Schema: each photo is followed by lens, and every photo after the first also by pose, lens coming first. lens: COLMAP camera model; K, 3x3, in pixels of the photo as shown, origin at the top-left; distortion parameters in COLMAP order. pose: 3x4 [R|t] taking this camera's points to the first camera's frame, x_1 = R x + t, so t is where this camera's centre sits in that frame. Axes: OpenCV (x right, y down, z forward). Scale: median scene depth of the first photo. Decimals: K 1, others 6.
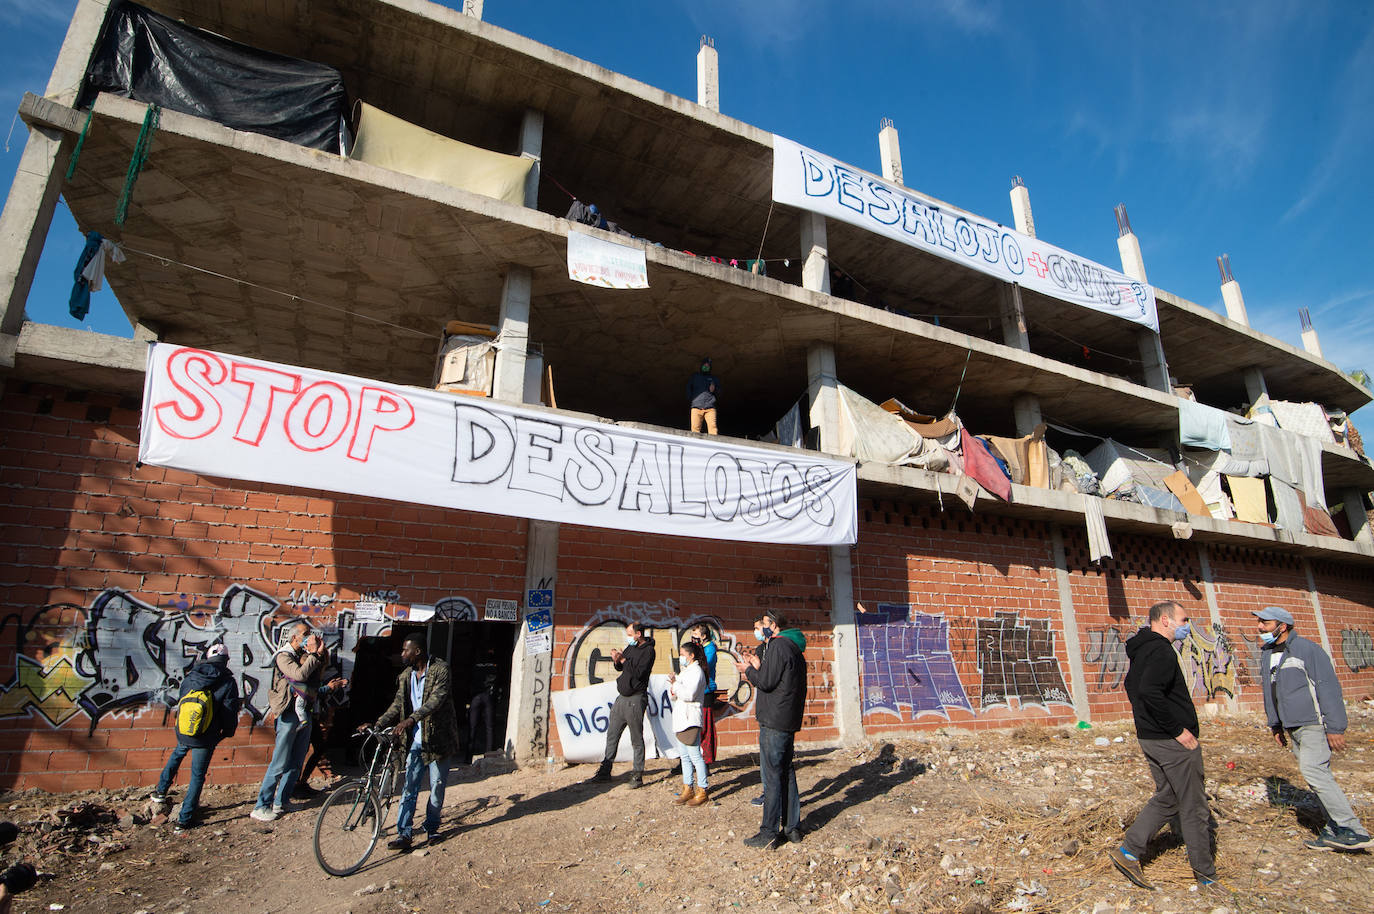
lens RADIAL K [[686.7, 0, 677.2], [0, 686.7, 451.7], [0, 0, 1]] dist [0.000072, -0.023748]
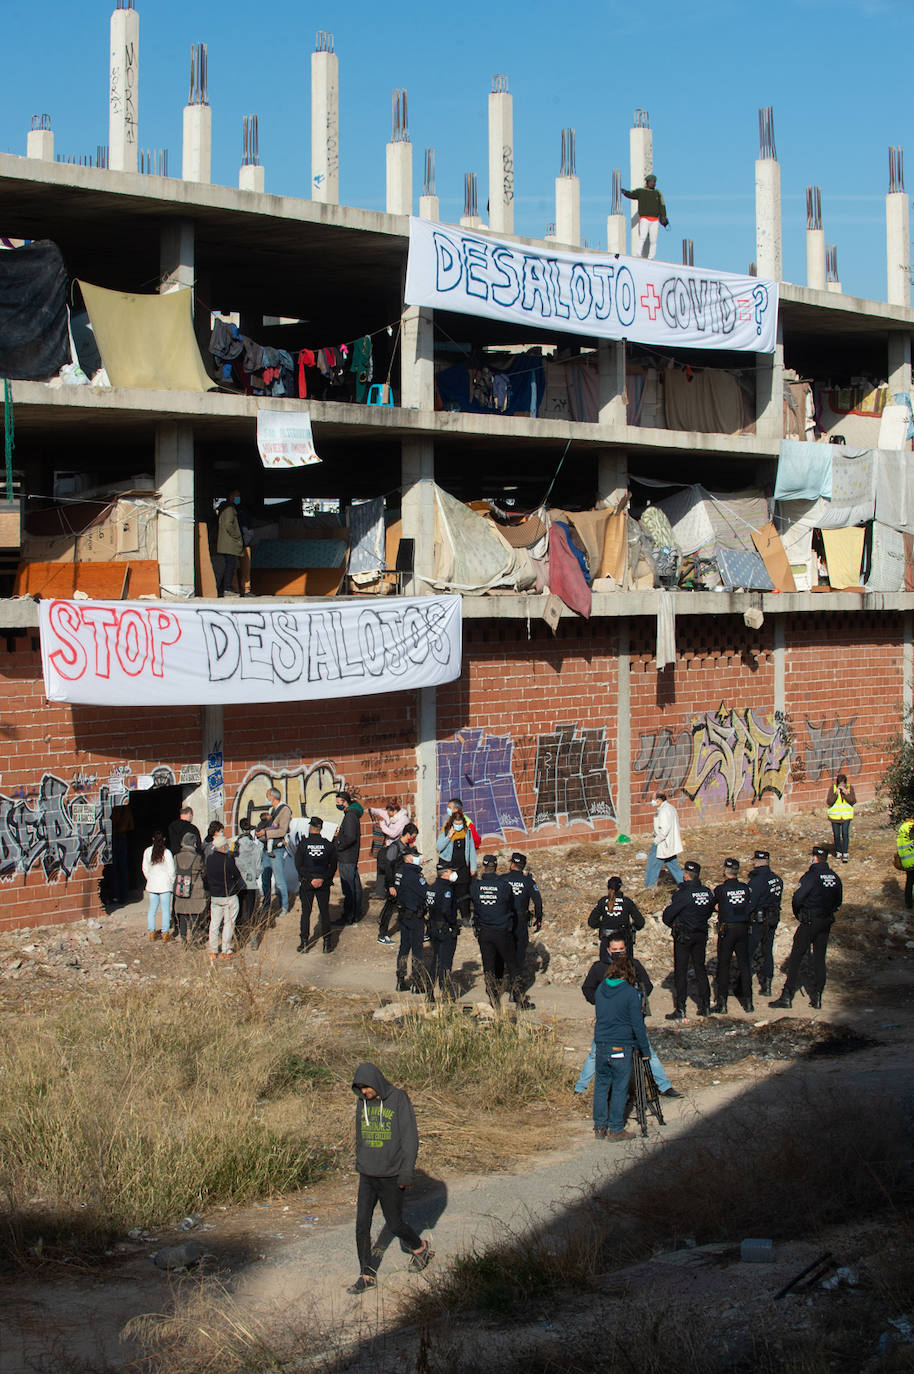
lens RADIAL K [[2734.8, 0, 453.3], [0, 2734.8, 686.1], [0, 0, 1]] dist [-0.313231, 0.099168]
pose [[0.891223, -0.023624, 0.452950, -1.507551], [-0.125918, 0.946501, 0.297122, -1.018628], [-0.435737, -0.321836, 0.840568, -2.286549]]
